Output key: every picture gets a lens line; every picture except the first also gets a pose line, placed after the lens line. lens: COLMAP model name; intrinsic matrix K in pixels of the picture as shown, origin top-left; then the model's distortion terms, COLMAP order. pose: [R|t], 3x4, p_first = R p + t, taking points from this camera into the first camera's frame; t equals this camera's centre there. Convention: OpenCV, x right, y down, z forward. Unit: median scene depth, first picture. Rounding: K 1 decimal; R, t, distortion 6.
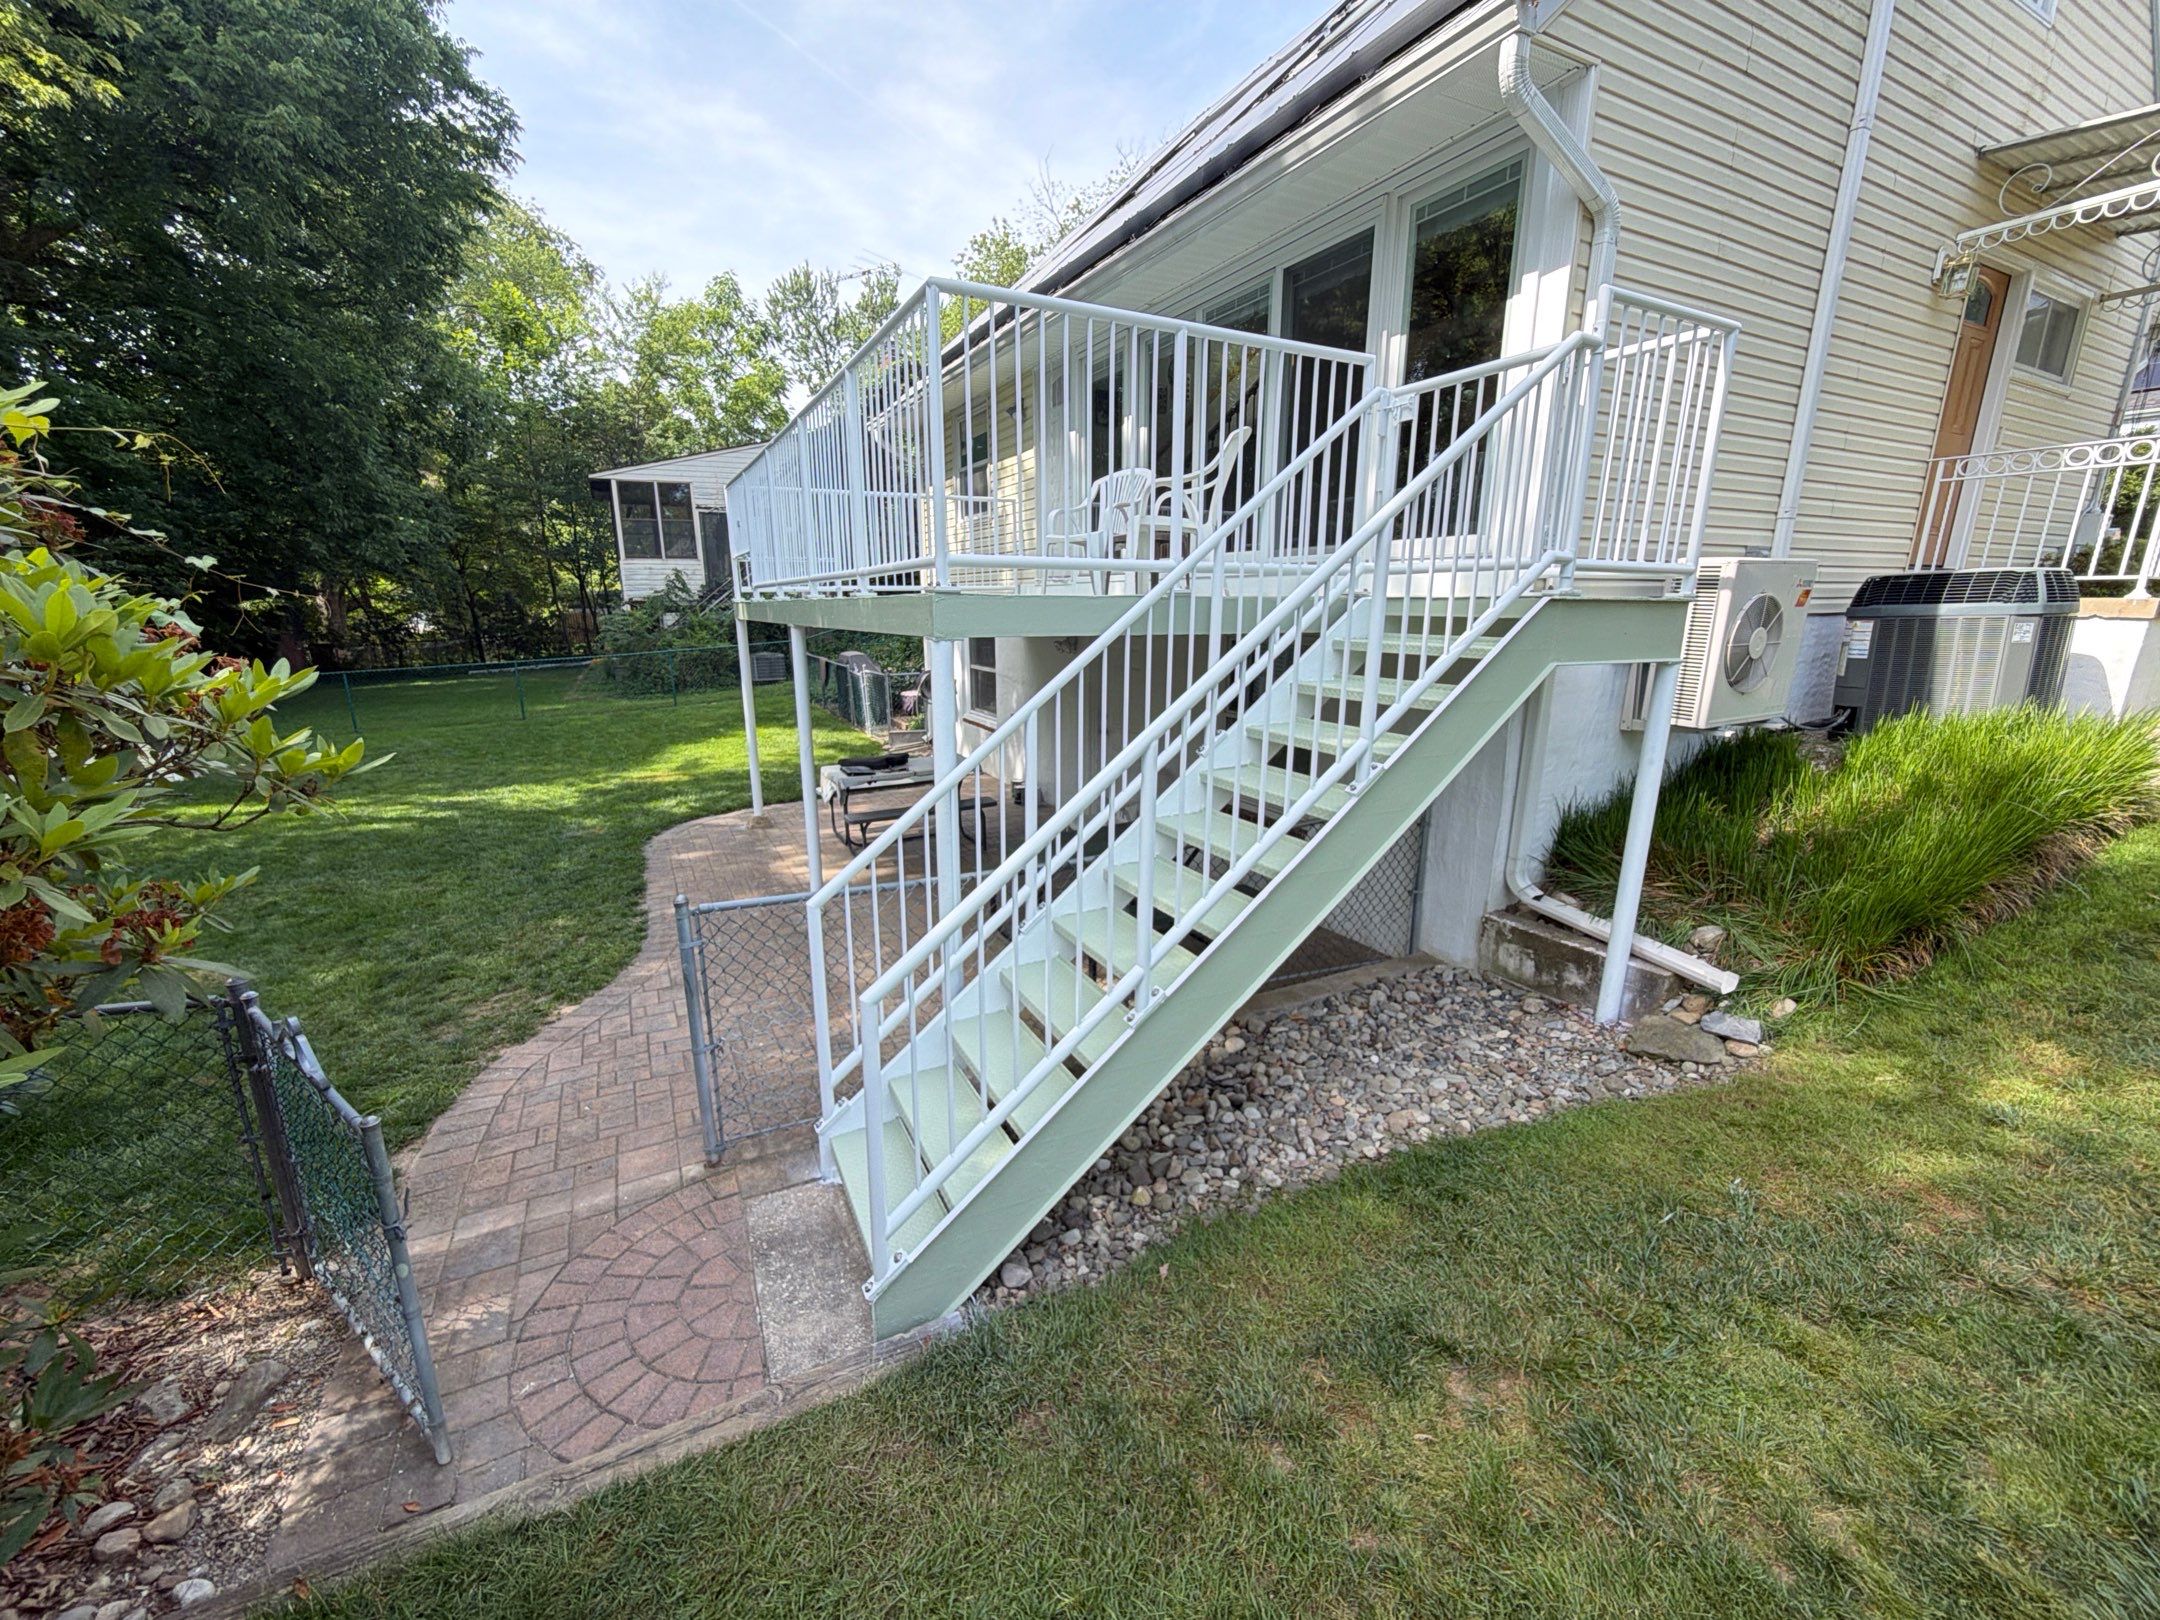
lens RADIAL K [[865.5, 0, 1080.0], [0, 865.5, 810.0], [0, 0, 1]] dist [-0.001758, 0.000448]
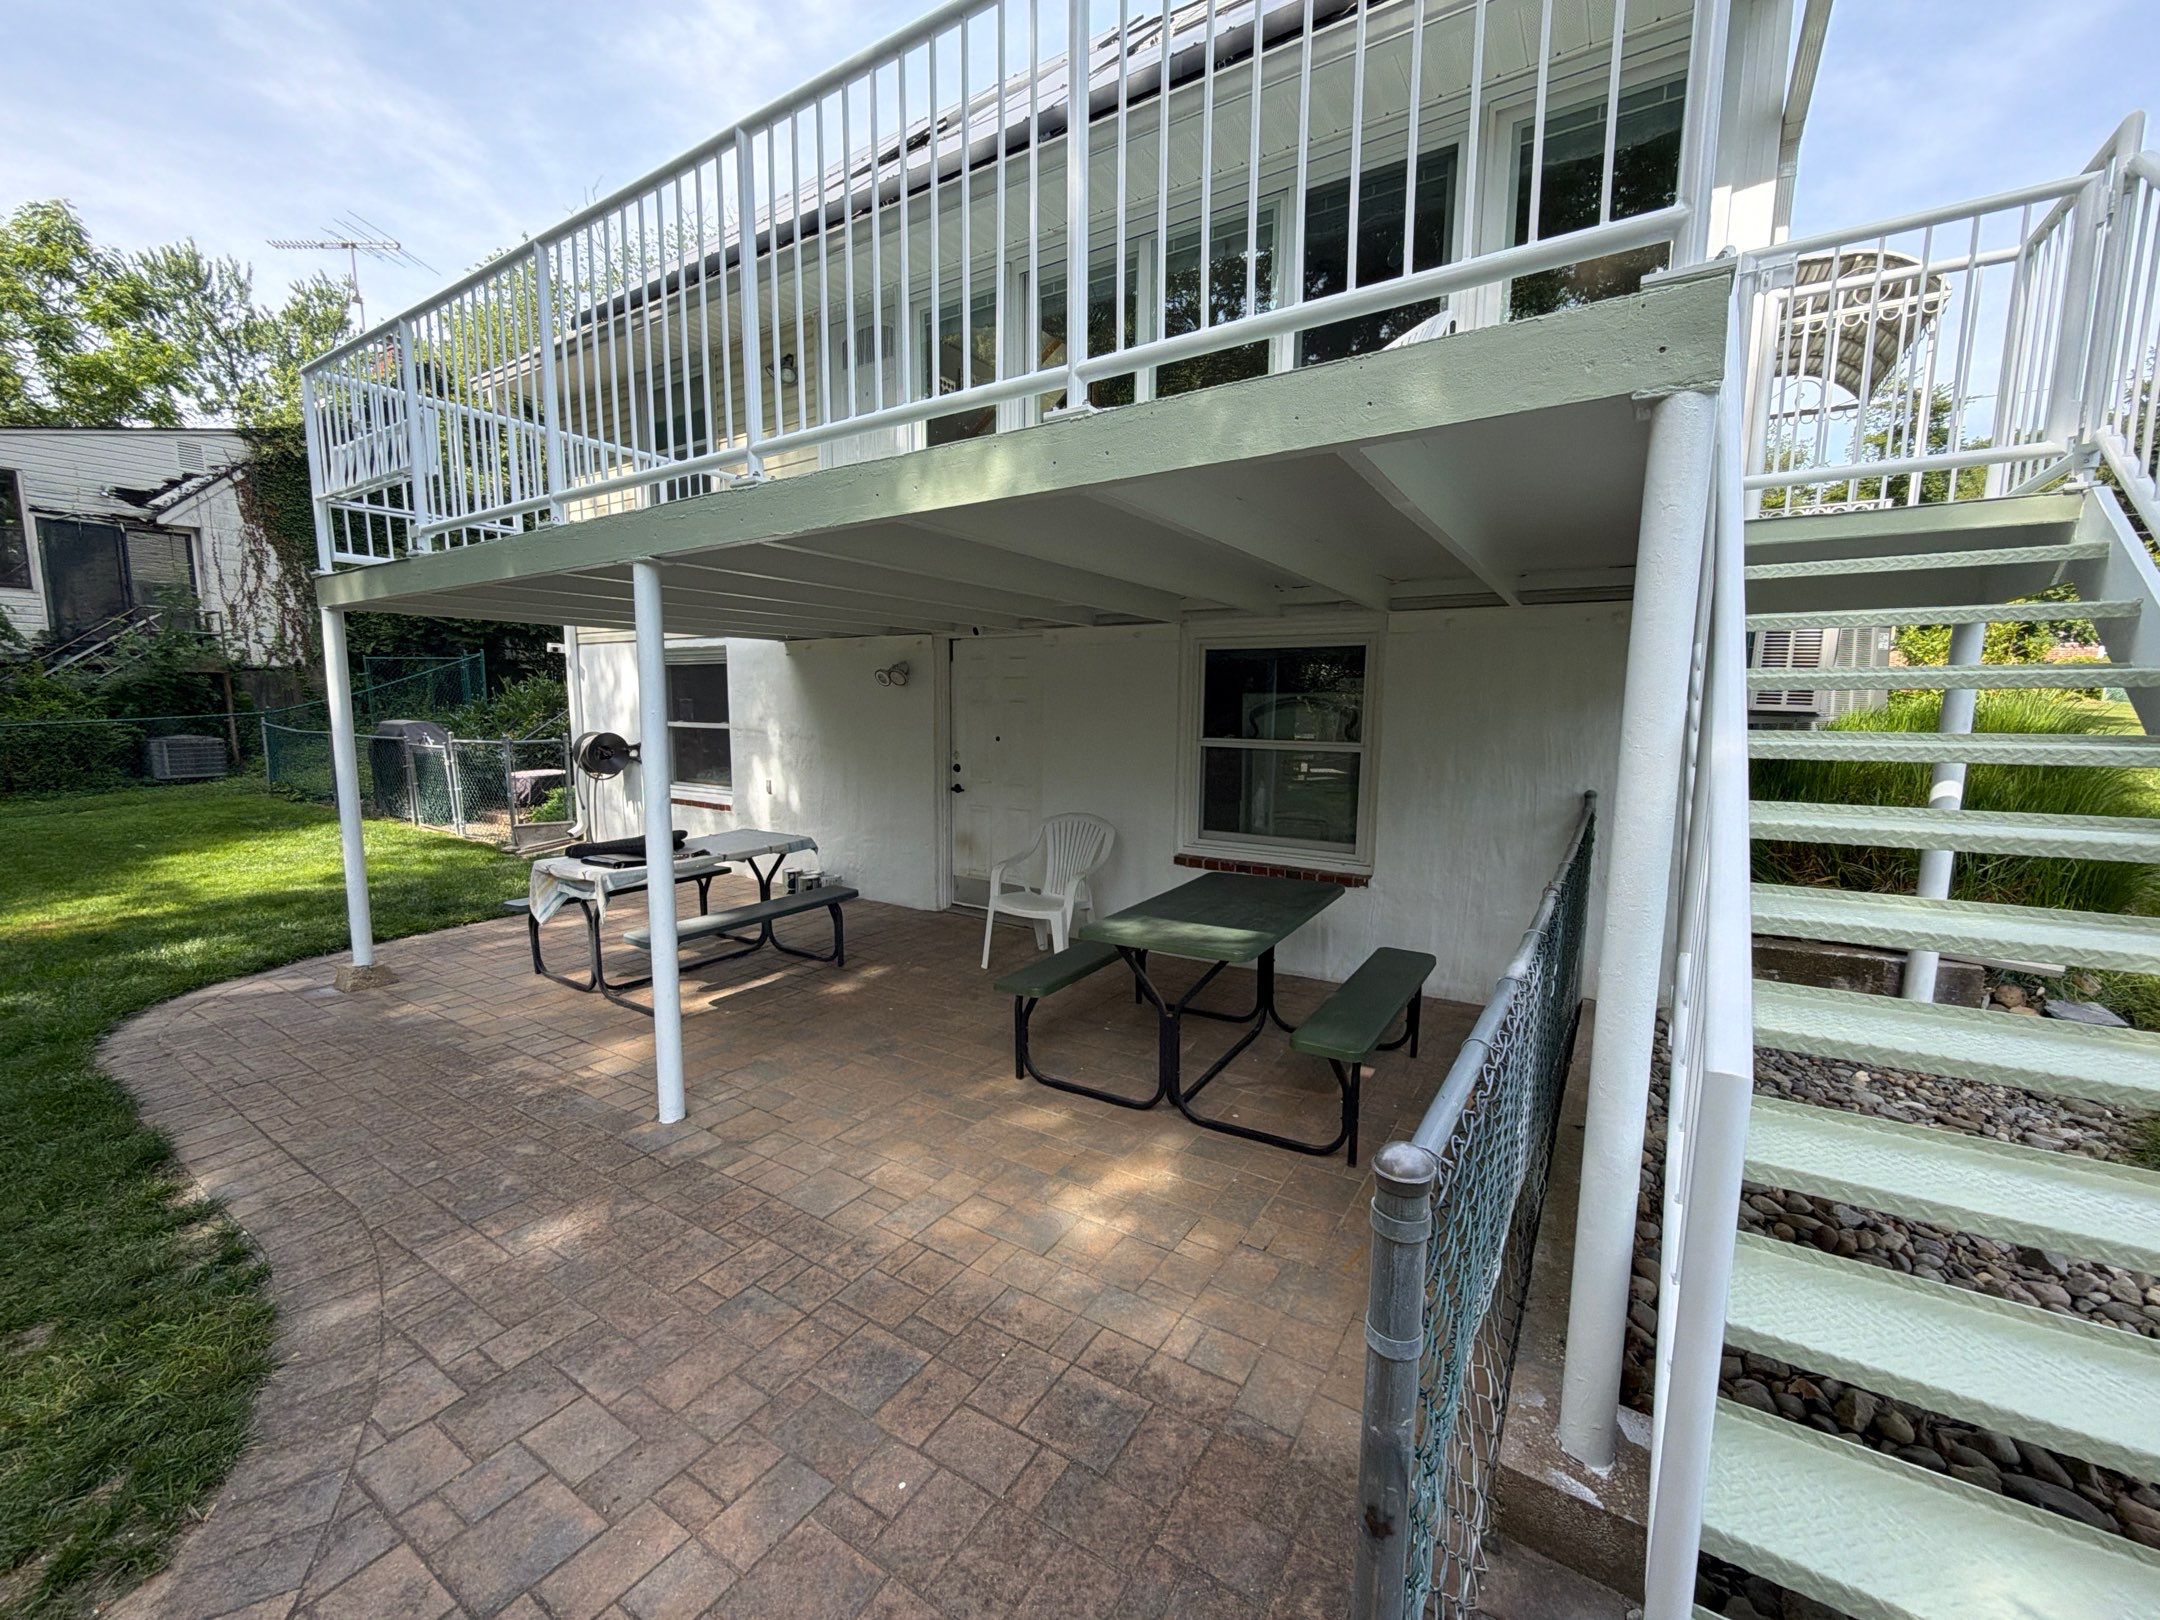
lens RADIAL K [[864.4, 0, 1084.6], [0, 864.4, 811.8], [0, 0, 1]] dist [-0.002189, 0.000769]
pose [[0.871138, -0.050629, 0.488421, -0.468177], [0.105221, 0.990813, -0.084963, 0.008886], [-0.479632, 0.125407, 0.868462, 0.573923]]
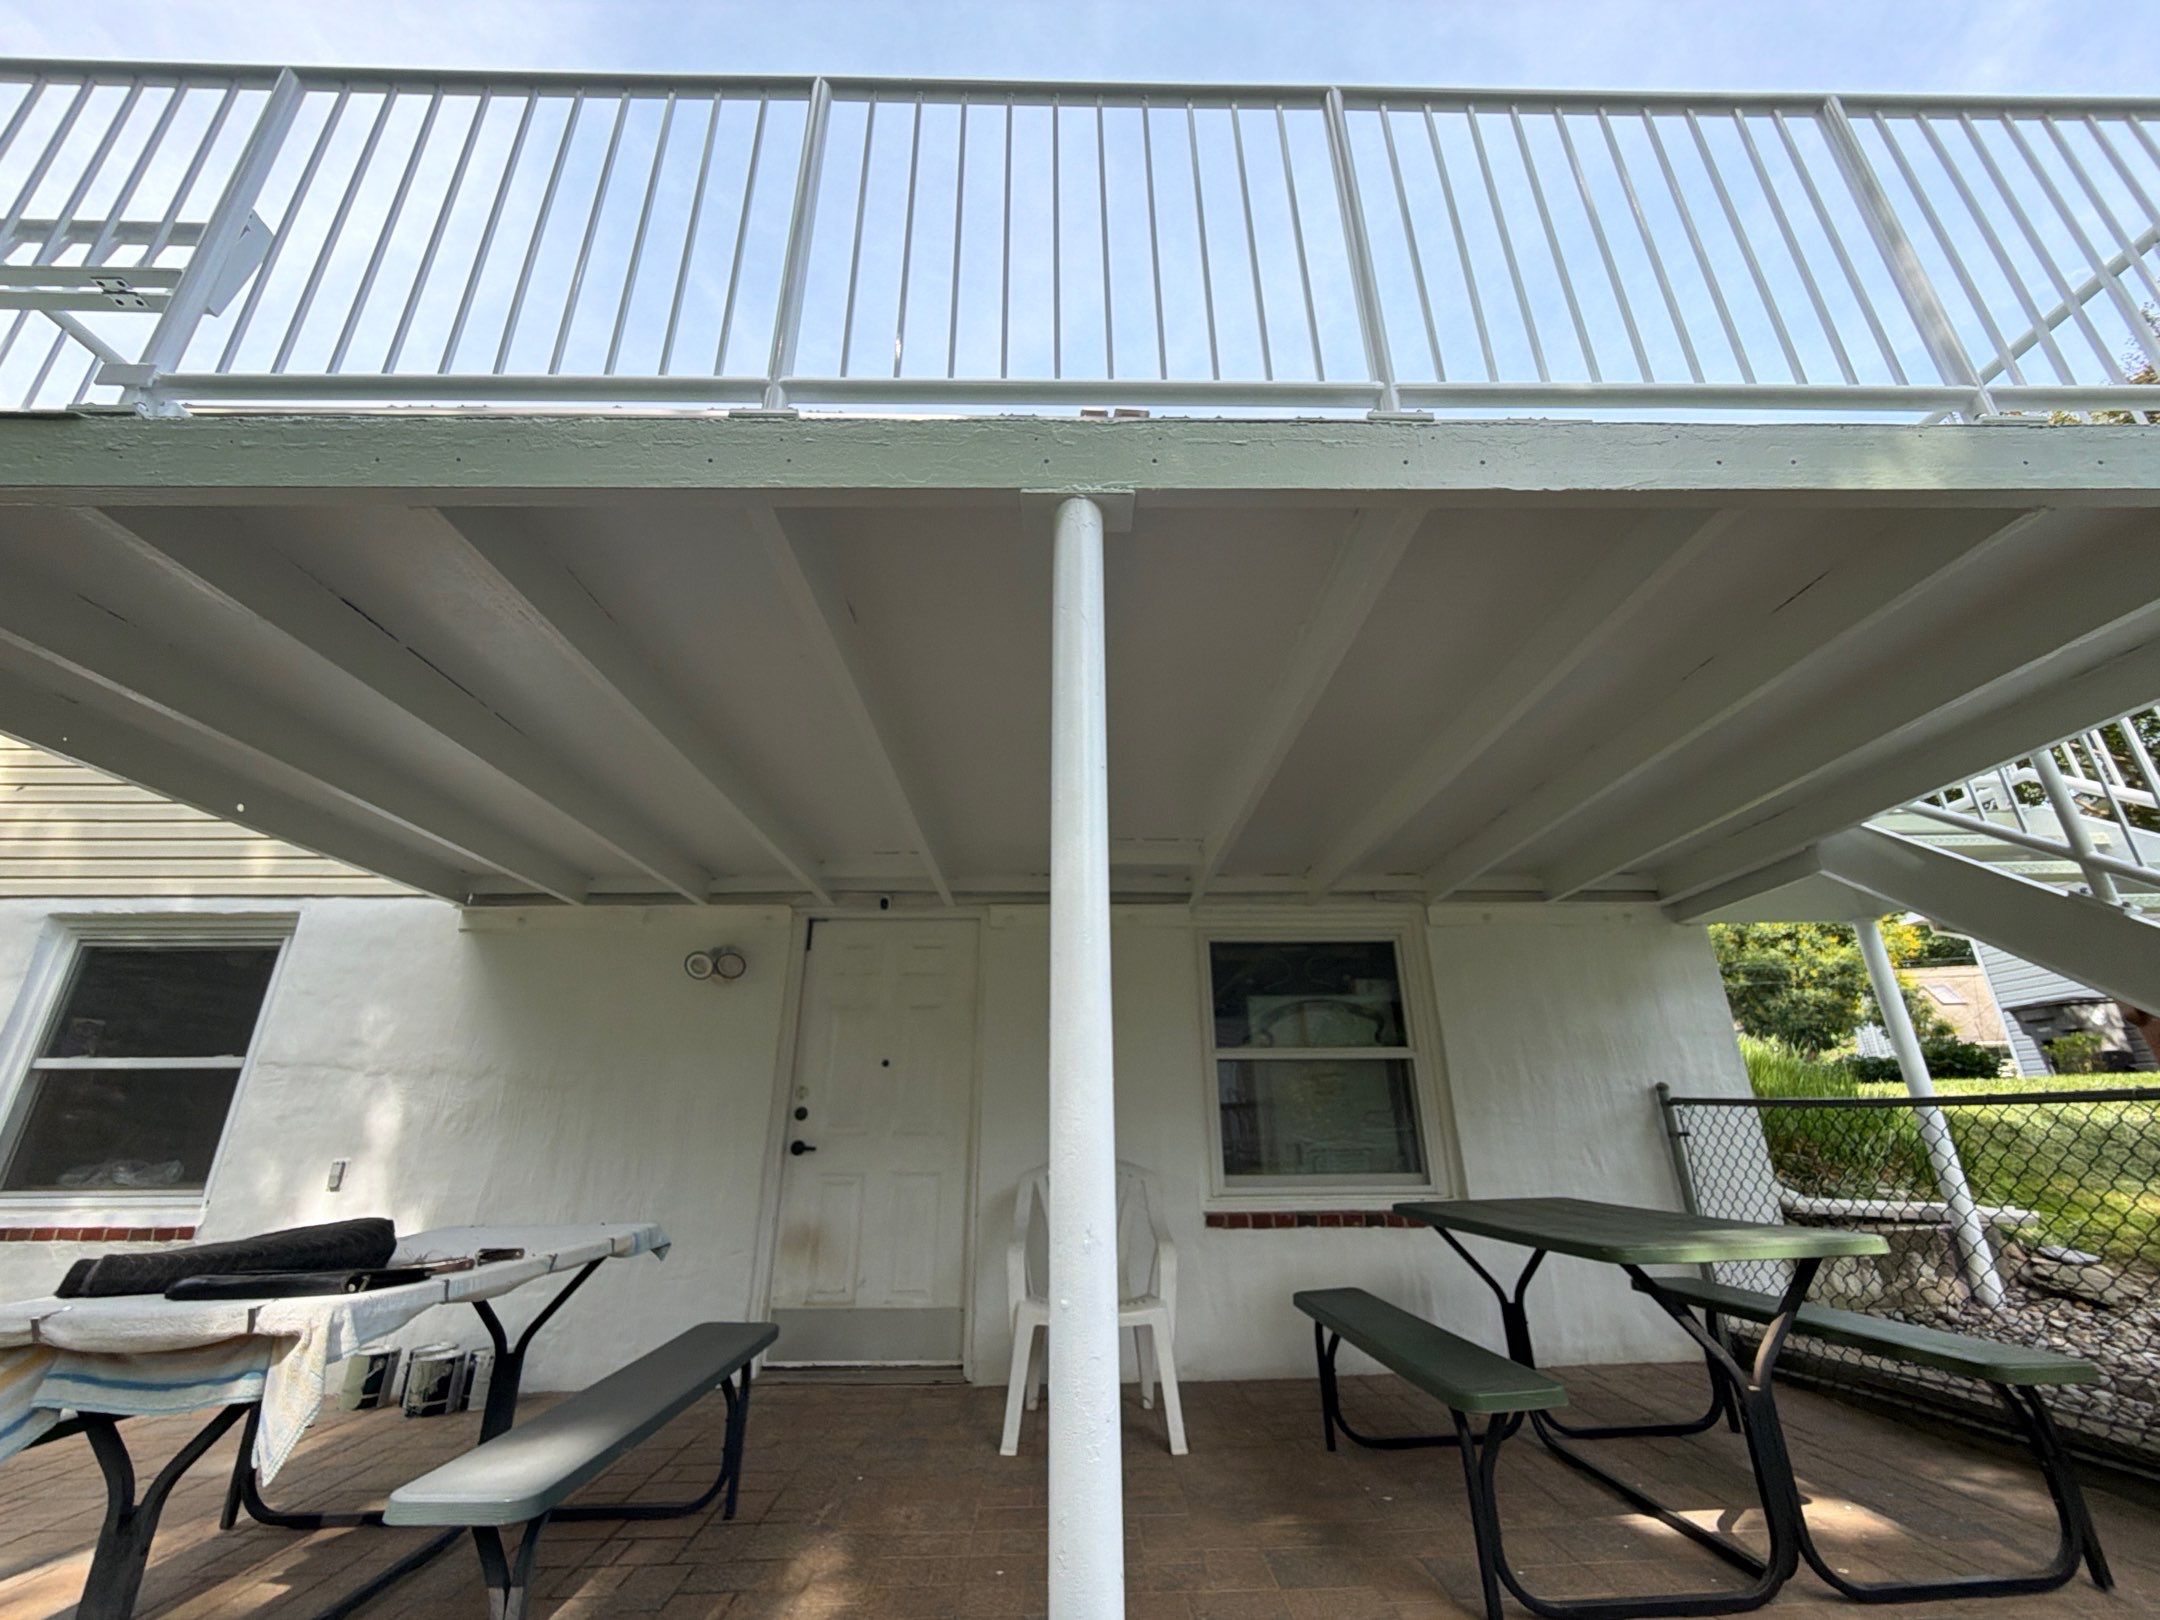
lens RADIAL K [[865.5, 0, 1080.0], [0, 865.5, 810.0], [0, 0, 1]] dist [-0.001758, 0.000448]
pose [[0.446221, 0.315789, 0.837355, -0.687230], [0.221582, 0.867553, -0.445257, -0.013425], [-0.867057, 0.384226, 0.317147, 1.247502]]
